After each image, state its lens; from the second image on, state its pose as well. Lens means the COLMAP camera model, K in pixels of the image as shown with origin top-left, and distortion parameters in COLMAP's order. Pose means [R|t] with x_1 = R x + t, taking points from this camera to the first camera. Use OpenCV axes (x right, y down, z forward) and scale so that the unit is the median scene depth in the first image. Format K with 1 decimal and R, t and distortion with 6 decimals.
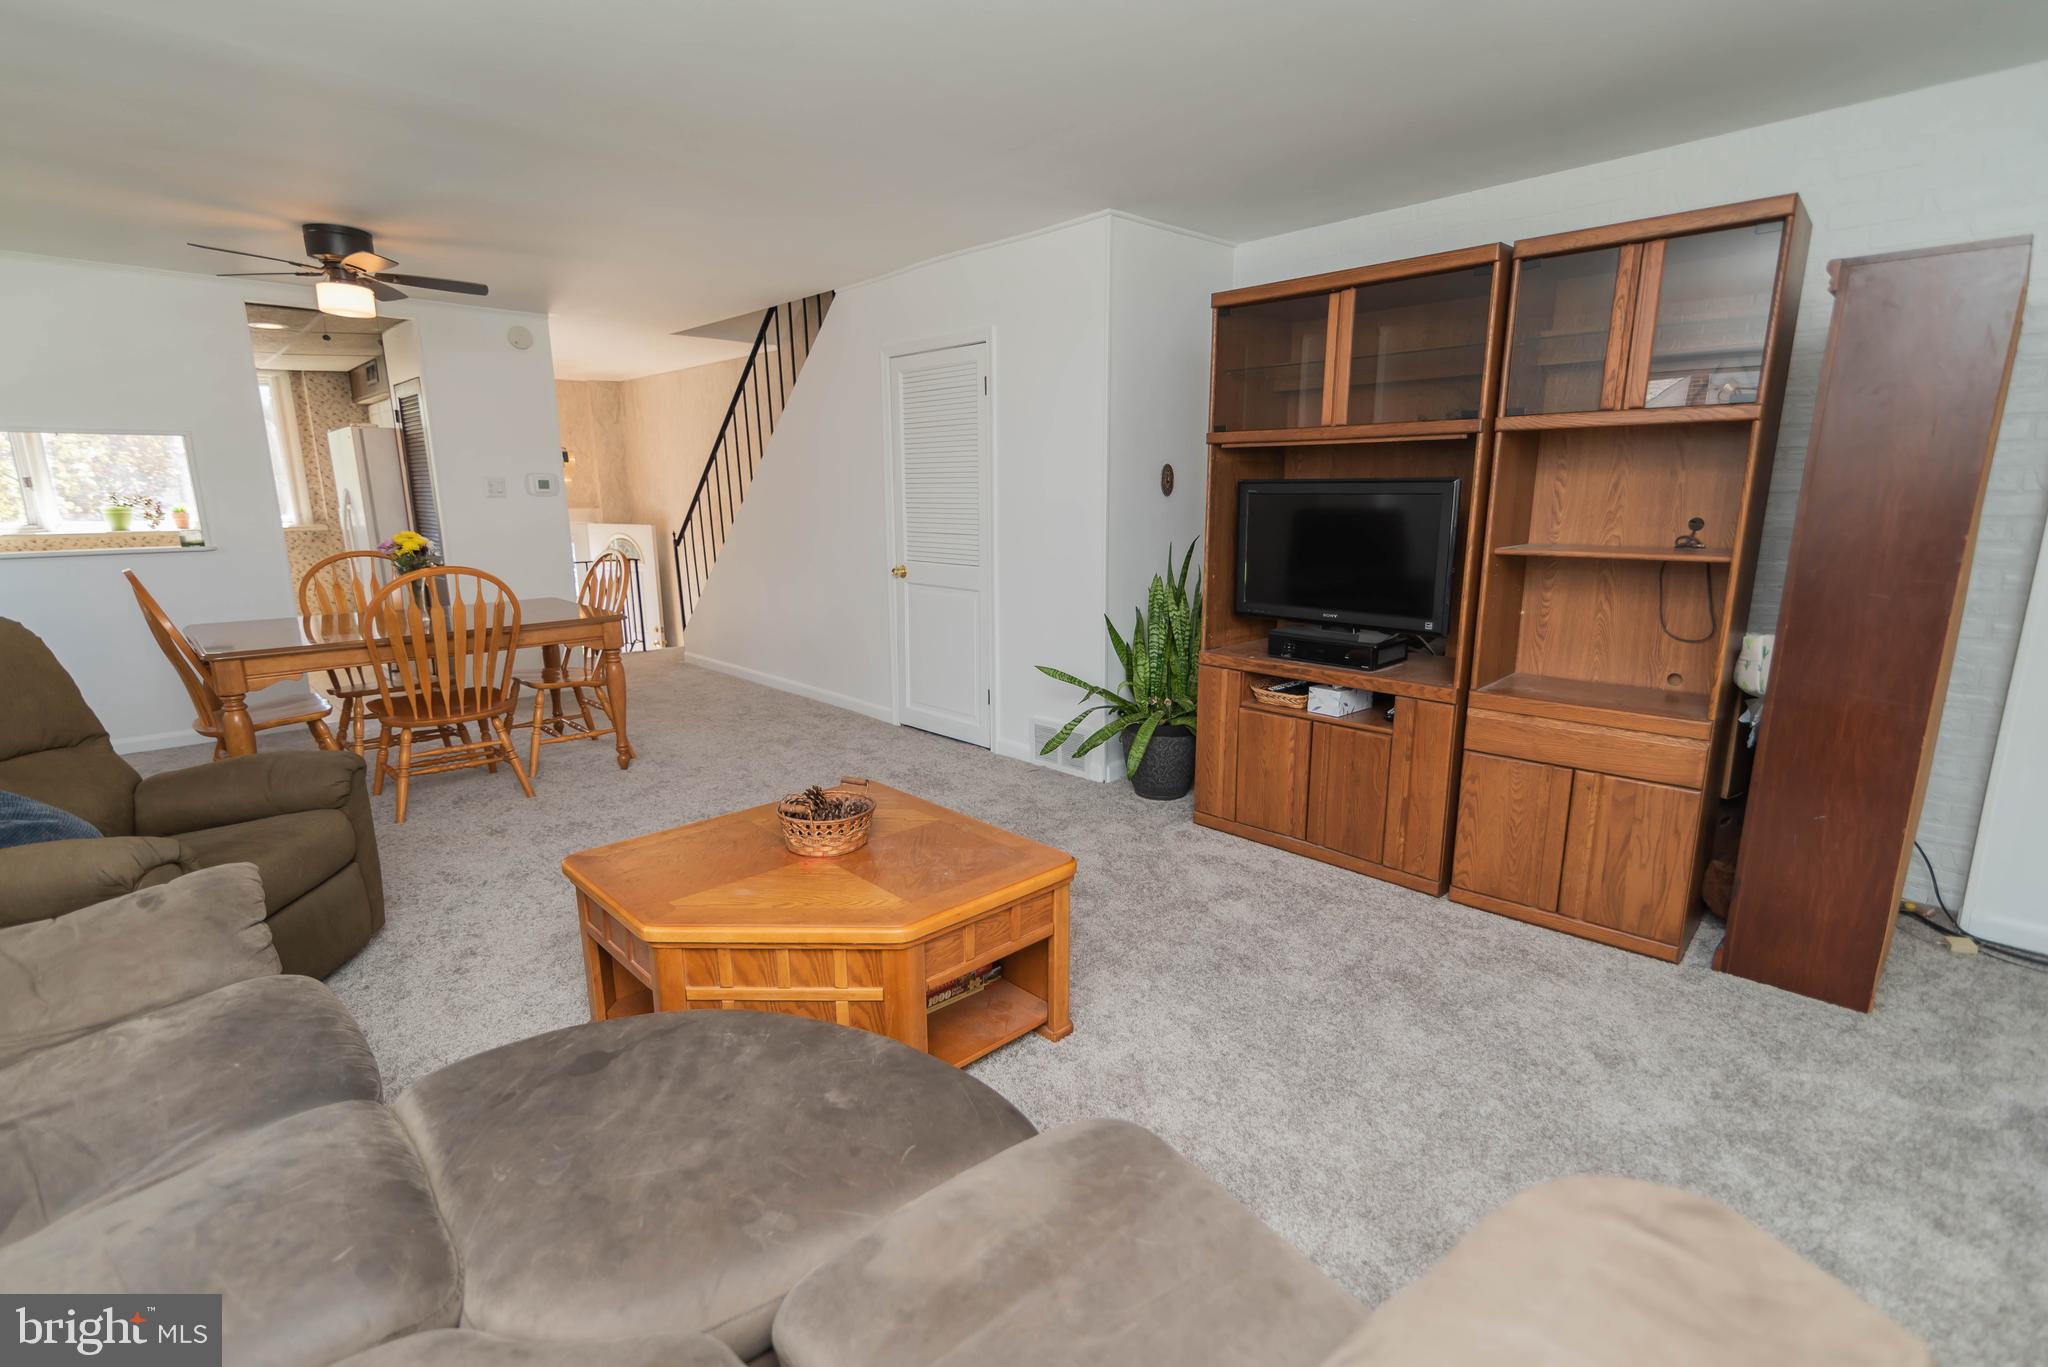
lens RADIAL K [[919.4, 0, 1005.9], [0, 919.4, 687.9], [0, 0, 1]] dist [0.012949, -0.002382]
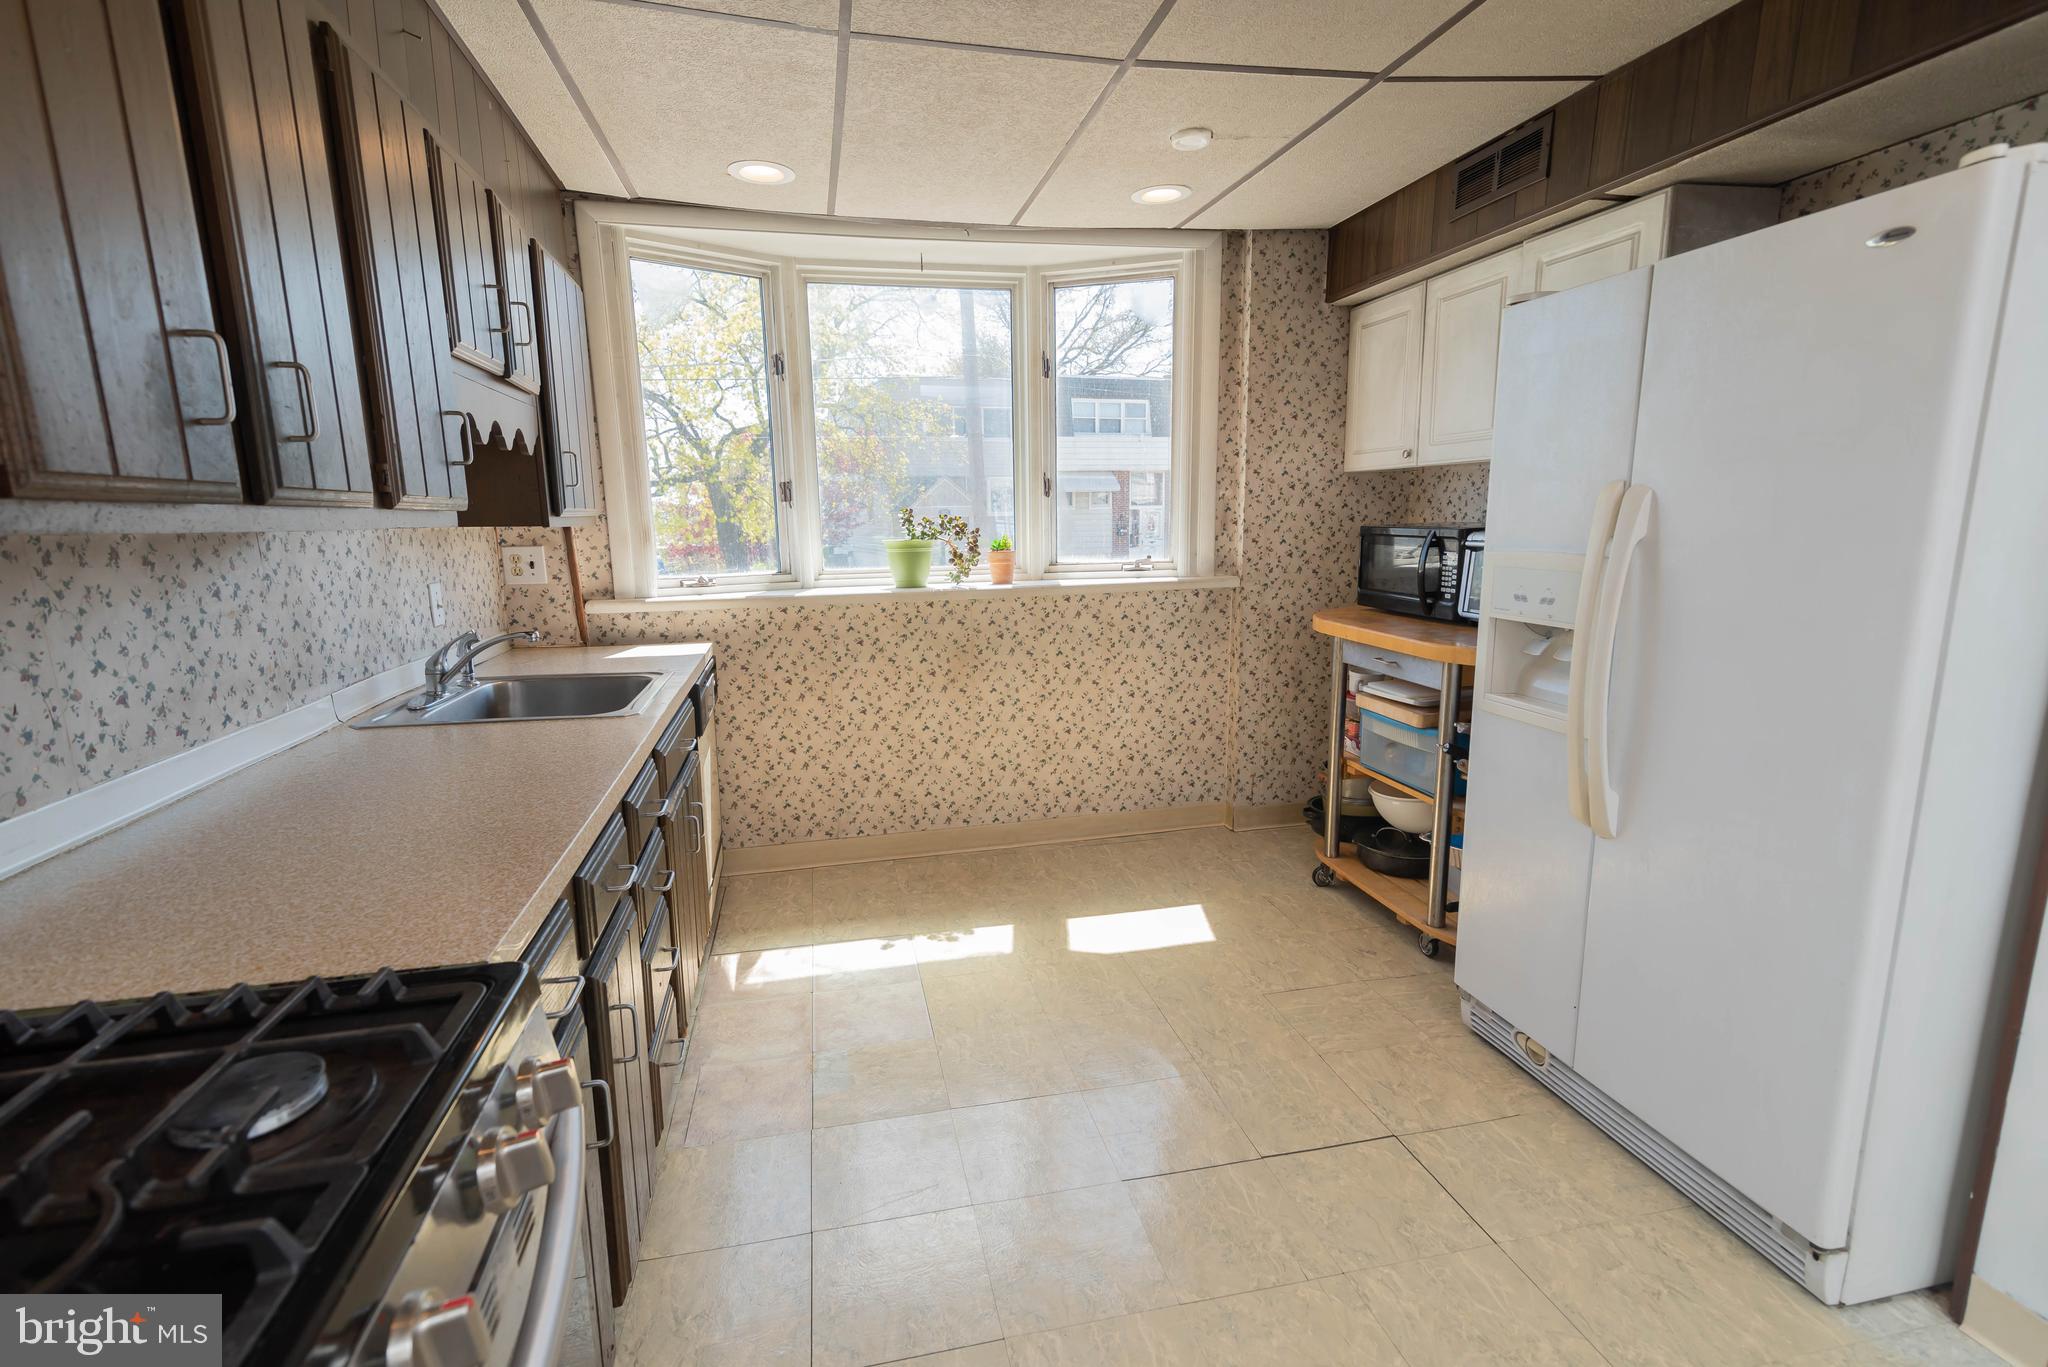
lens RADIAL K [[919.4, 0, 997.8], [0, 919.4, 679.9], [0, 0, 1]] dist [0.012949, -0.002382]
pose [[0.850702, 0.086595, -0.518466, -0.596257], [-0.100167, 0.994969, 0.001826, -0.114452], [0.516016, 0.050380, 0.855096, 0.553076]]
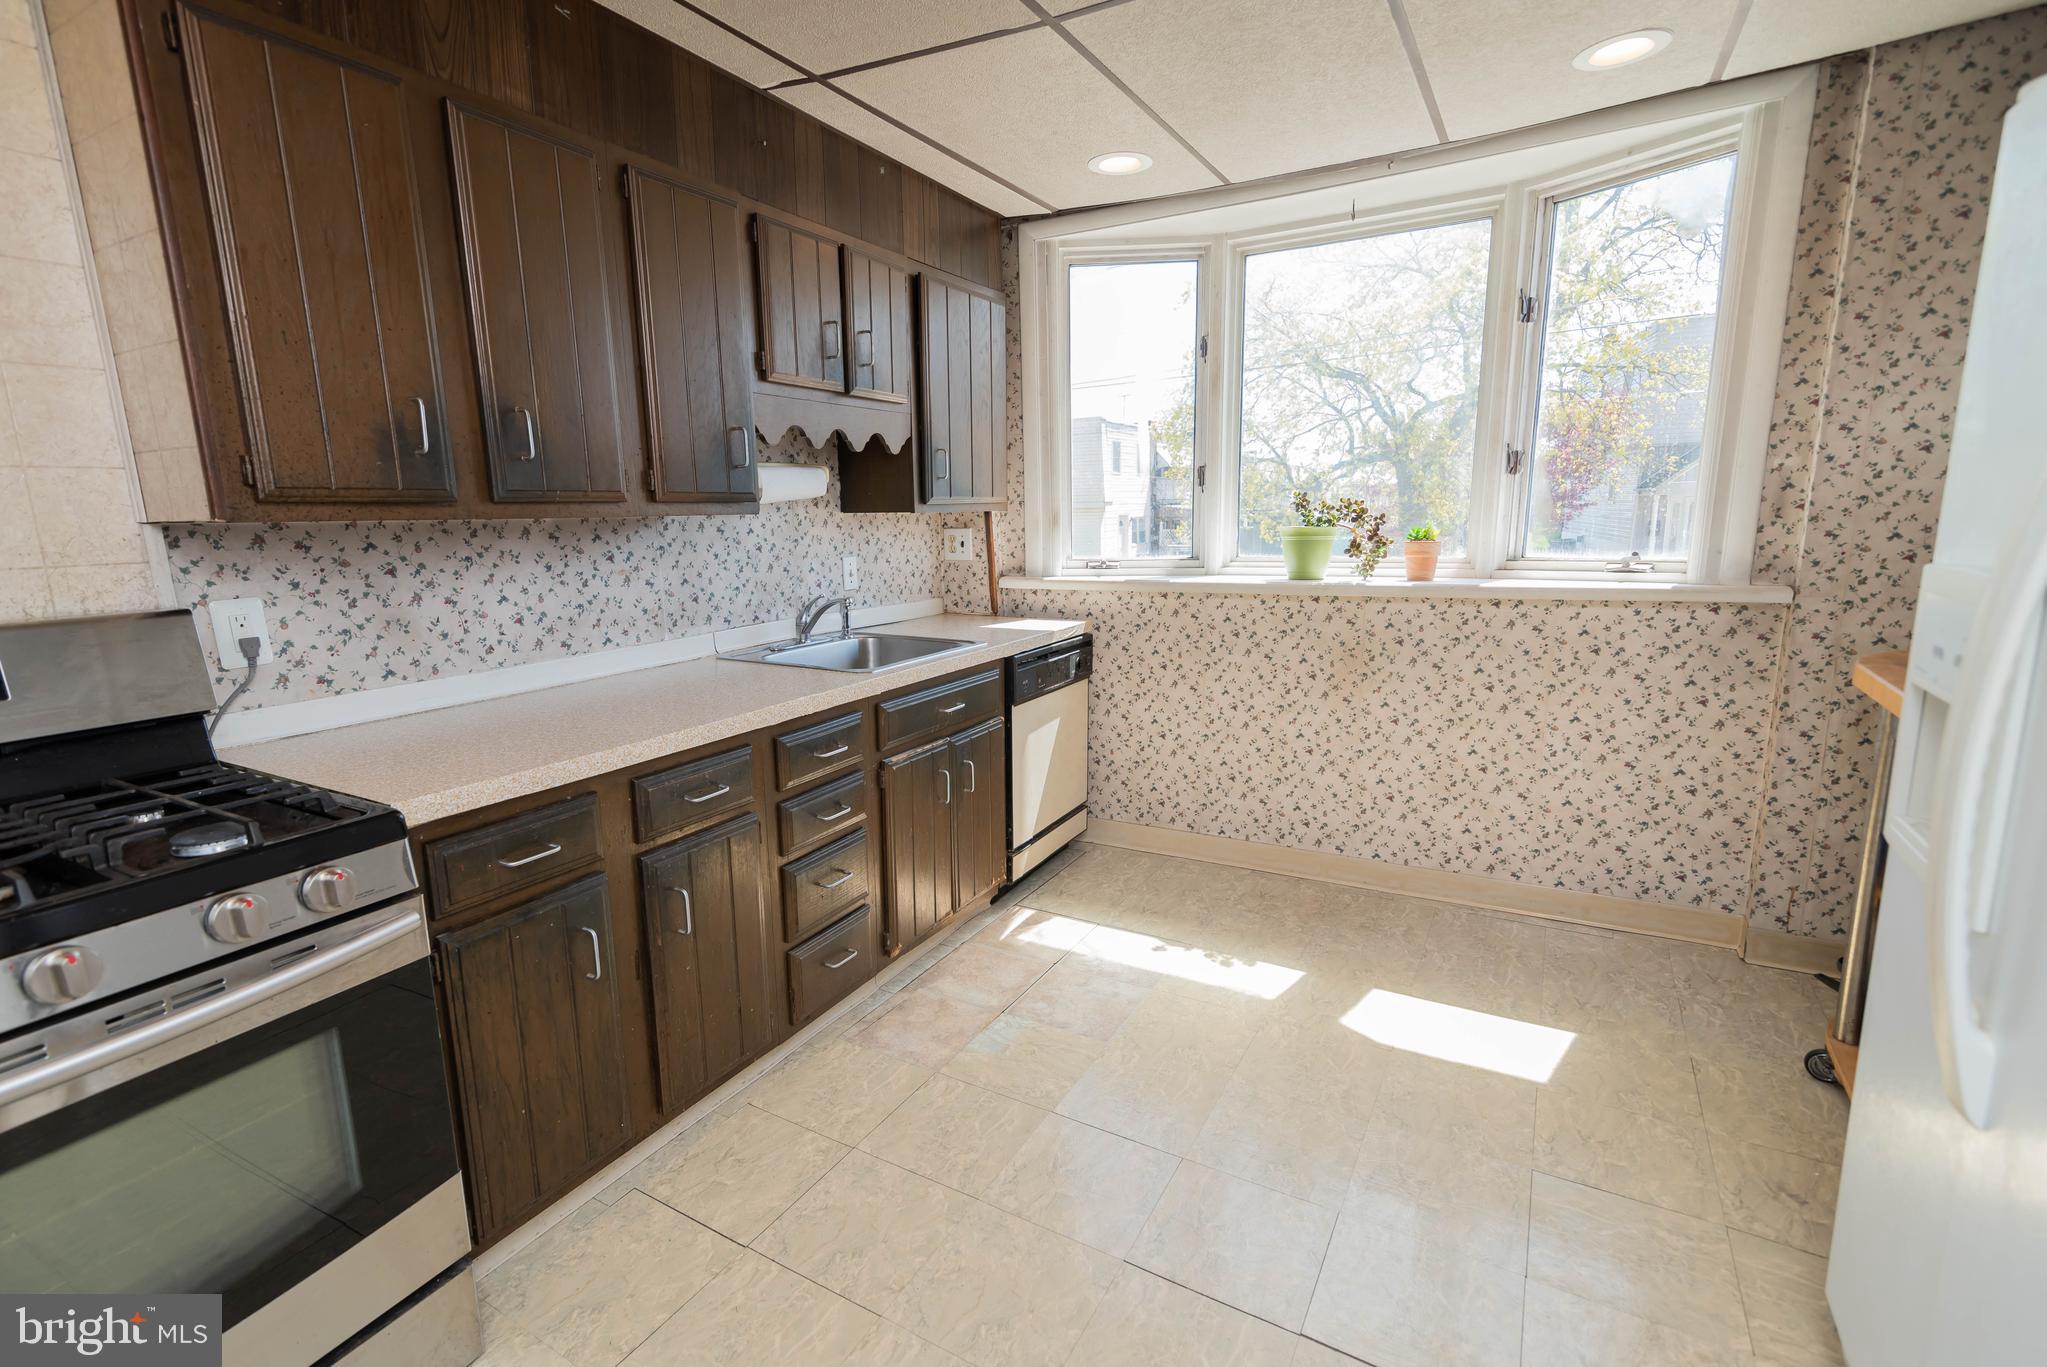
lens RADIAL K [[918.9, 0, 1003.5], [0, 918.9, 676.8], [0, 0, 1]] dist [0.012949, -0.002382]
pose [[0.283890, 0.174010, -0.942935, -0.516847], [-0.182482, 0.975227, 0.125029, -0.138686], [0.941333, 0.136574, 0.308610, 0.667485]]
